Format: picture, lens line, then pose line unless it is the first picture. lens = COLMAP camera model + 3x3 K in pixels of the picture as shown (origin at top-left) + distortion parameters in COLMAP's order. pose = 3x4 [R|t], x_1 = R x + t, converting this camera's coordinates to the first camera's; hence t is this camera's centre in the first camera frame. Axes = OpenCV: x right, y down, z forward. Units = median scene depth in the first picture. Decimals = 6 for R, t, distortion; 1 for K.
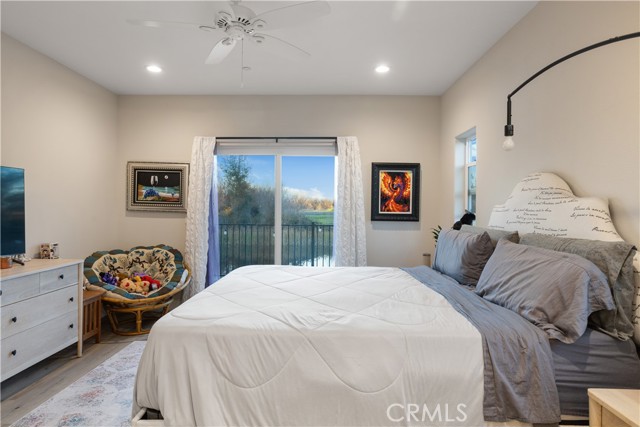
lens RADIAL K [[375.5, 0, 330.1], [0, 375.5, 205.1], [0, 0, 1]] dist [-0.000443, -0.000122]
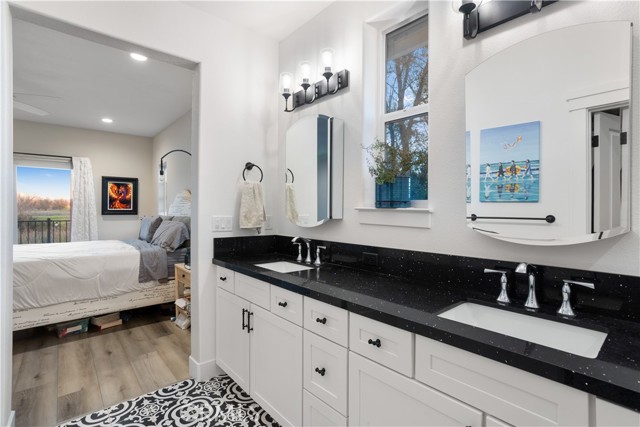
lens RADIAL K [[304.4, 0, 322.9], [0, 304.4, 205.7], [0, 0, 1]] dist [-0.046764, 0.030012]
pose [[0.760363, -0.003856, 0.649487, 0.004528], [0.001971, 0.999991, 0.003630, 0.002470], [-0.649496, -0.001480, 0.760364, -0.501470]]
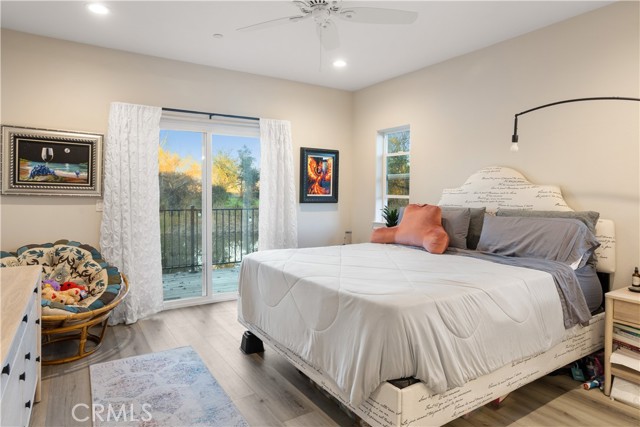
lens RADIAL K [[388.2, 0, 321.6], [0, 388.2, 193.9], [0, 0, 1]] dist [-0.005111, -0.000498]
pose [[0.833489, -0.006253, 0.552500, -0.440267], [-0.003963, 0.999843, 0.017295, -0.002889], [-0.552521, -0.016605, 0.833333, 0.068489]]
